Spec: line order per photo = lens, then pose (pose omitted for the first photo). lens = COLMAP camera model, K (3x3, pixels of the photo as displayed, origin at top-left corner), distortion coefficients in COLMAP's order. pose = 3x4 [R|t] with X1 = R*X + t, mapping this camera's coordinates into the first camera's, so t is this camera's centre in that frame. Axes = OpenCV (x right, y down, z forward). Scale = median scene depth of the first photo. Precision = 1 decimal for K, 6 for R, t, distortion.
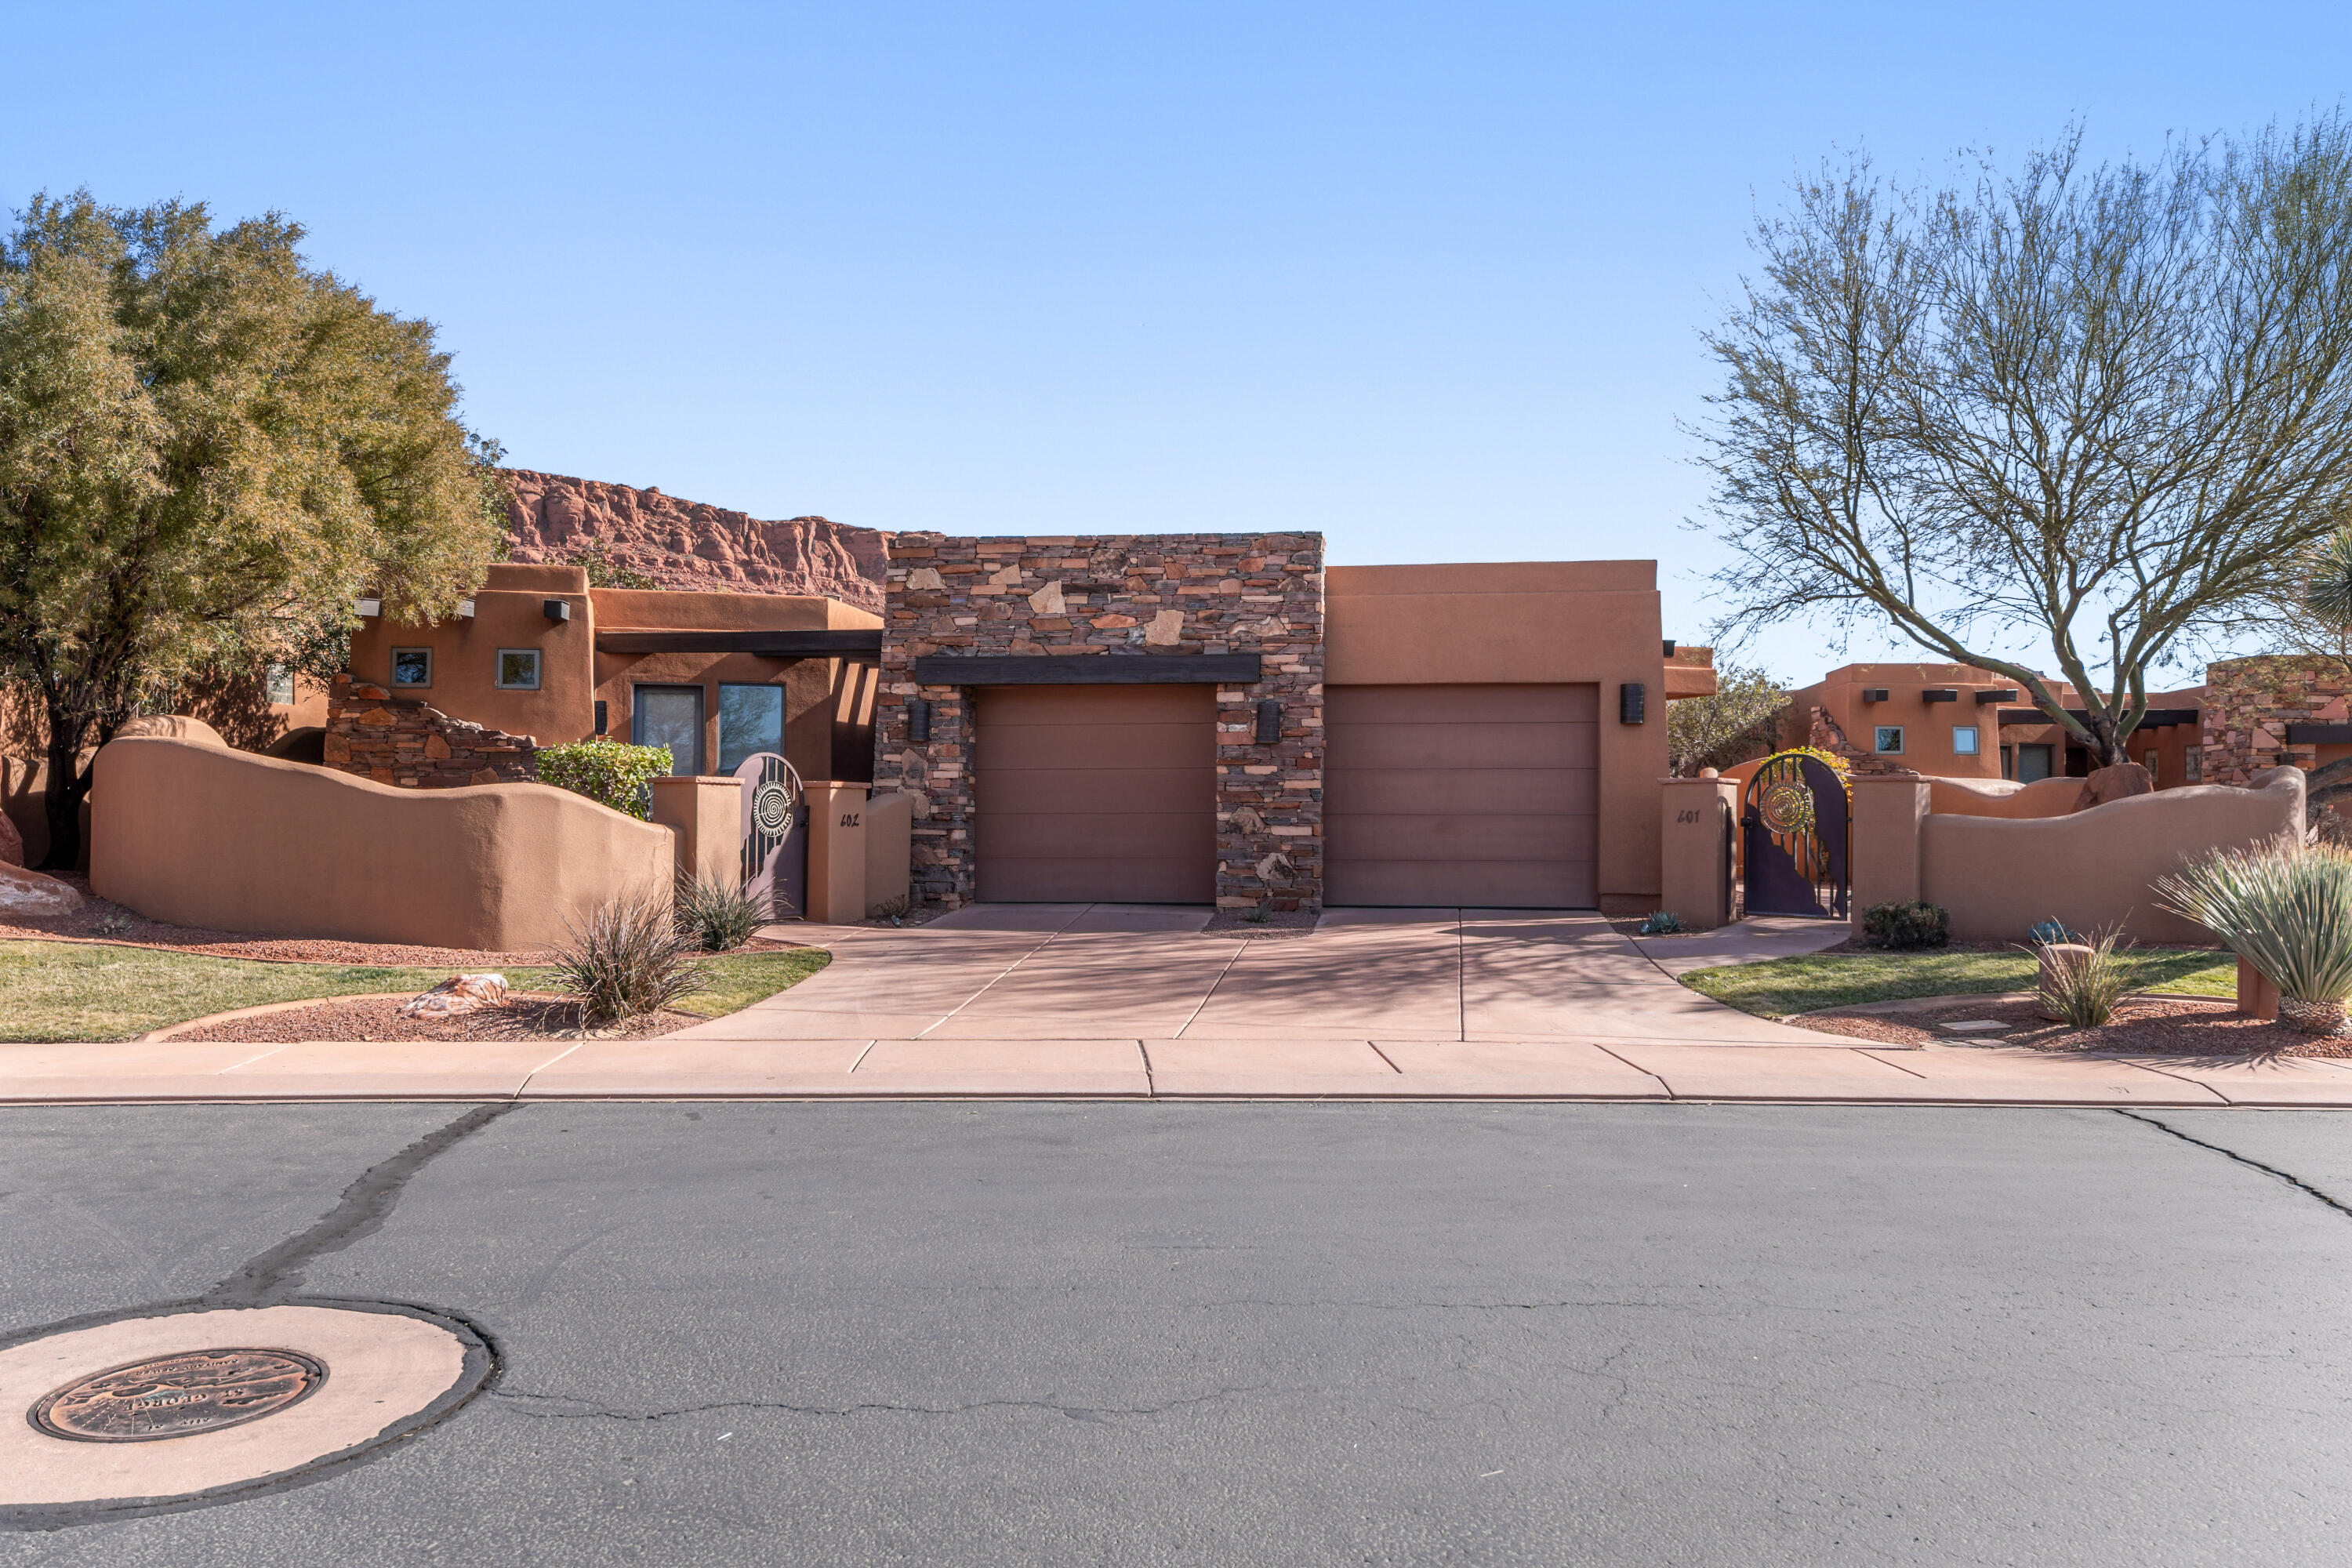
lens RADIAL K [[1841.4, 0, 1176.0], [0, 1841.4, 784.0], [0, 0, 1]] dist [-0.000671, 0.000099]
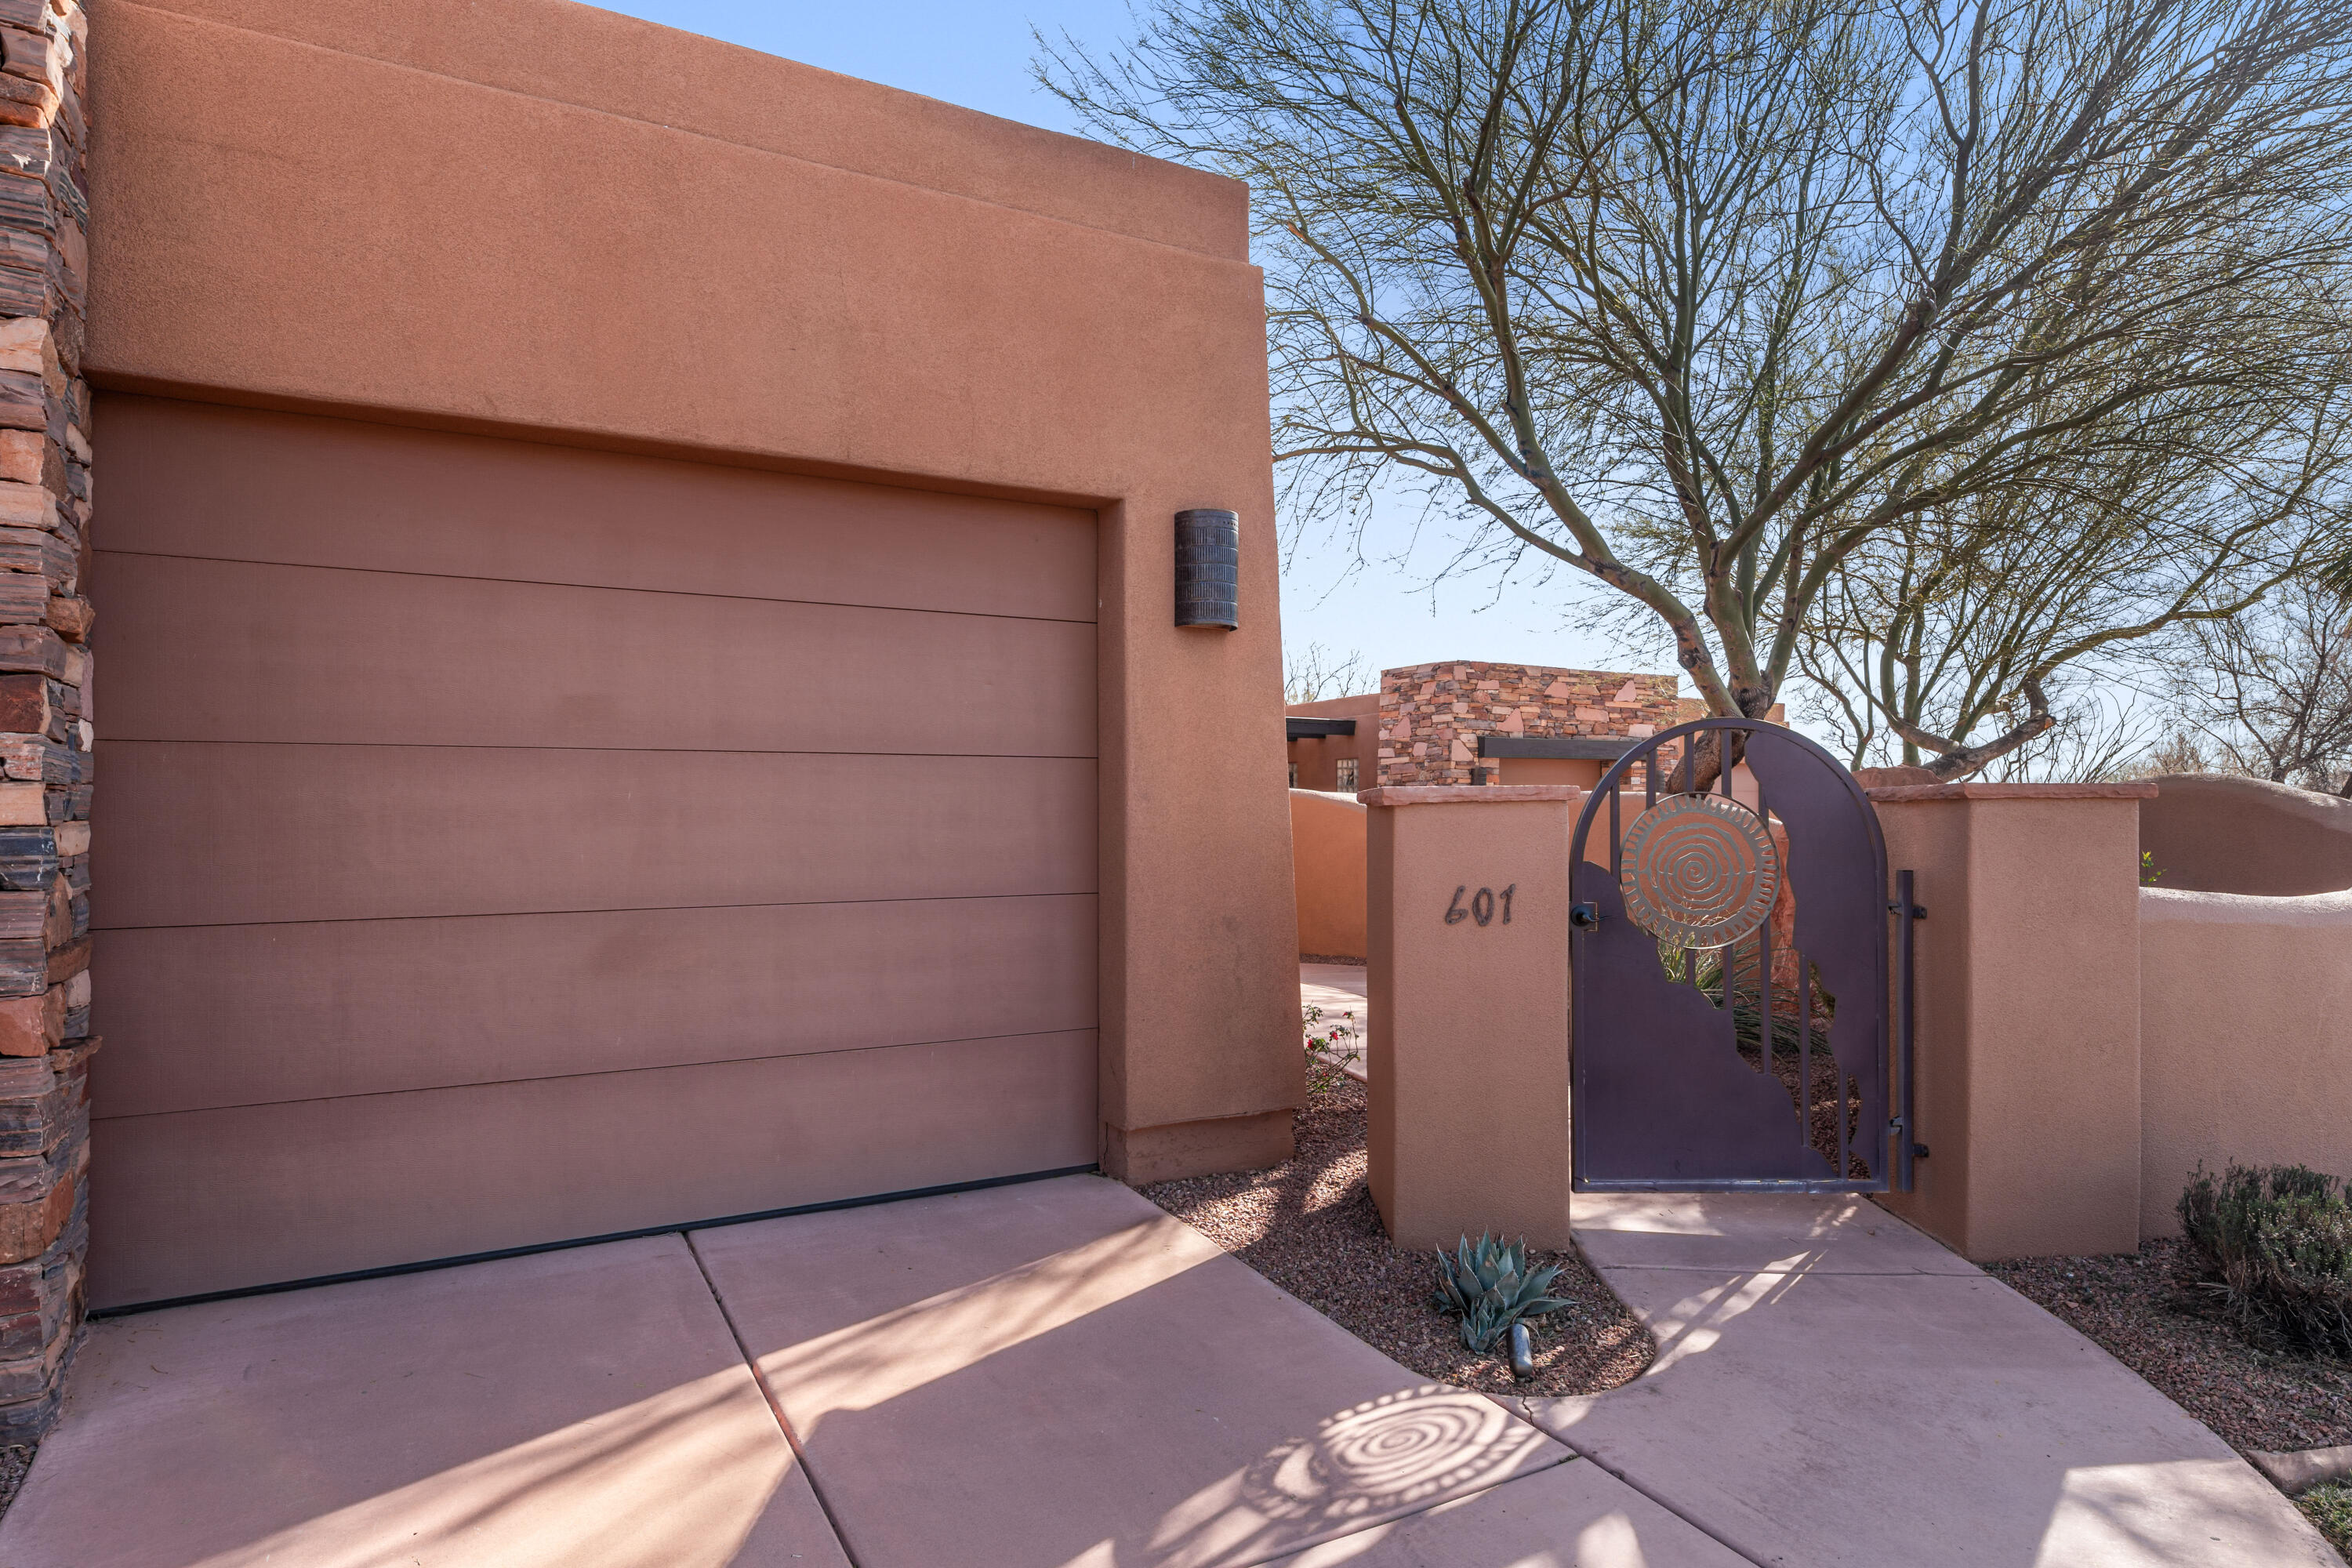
lens RADIAL K [[1379.7, 0, 1178.3], [0, 1379.7, 812.1], [0, 0, 1]] dist [0.001911, 0.000598]
pose [[0.794135, -0.004129, 0.607727, 0.083596], [-0.002811, 0.999941, 0.010467, -0.001075], [-0.607735, -0.010021, 0.794077, 0.779532]]
